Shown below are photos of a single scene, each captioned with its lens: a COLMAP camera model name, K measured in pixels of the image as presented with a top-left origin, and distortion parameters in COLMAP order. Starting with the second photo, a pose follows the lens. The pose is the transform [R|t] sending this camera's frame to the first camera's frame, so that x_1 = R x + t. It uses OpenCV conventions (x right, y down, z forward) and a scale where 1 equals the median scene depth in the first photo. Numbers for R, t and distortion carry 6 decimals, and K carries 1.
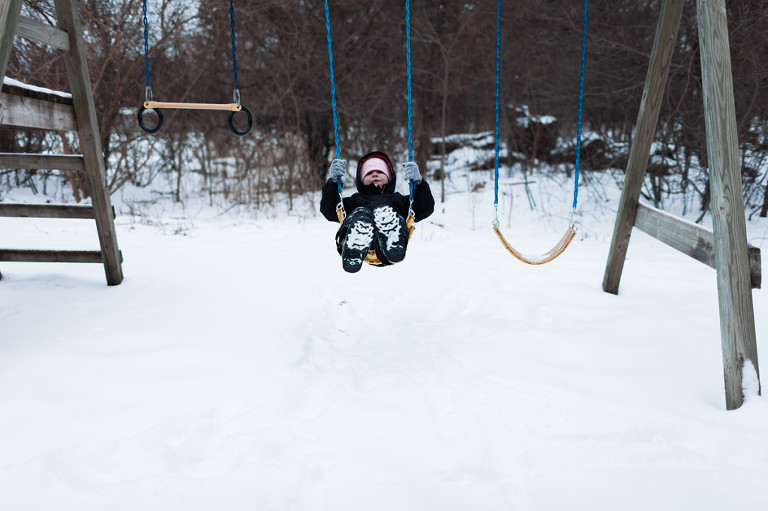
lens RADIAL K [[751.4, 0, 385.3], [0, 751.4, 215.2], [0, 0, 1]] dist [0.007324, -0.019690]
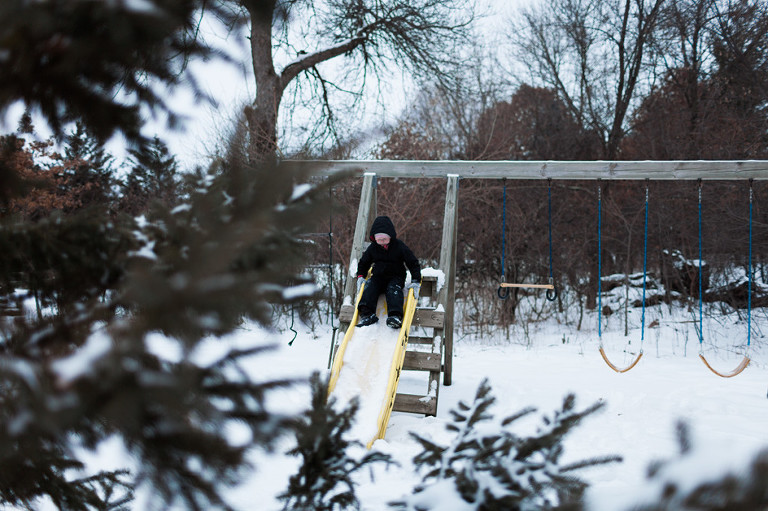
lens RADIAL K [[751.4, 0, 385.3], [0, 751.4, 215.2], [0, 0, 1]] dist [0.007324, -0.019690]
pose [[0.986402, -0.011322, -0.163958, -0.073871], [-0.016016, 0.986254, -0.164460, -0.001331], [0.163566, 0.164850, 0.972662, -0.225284]]
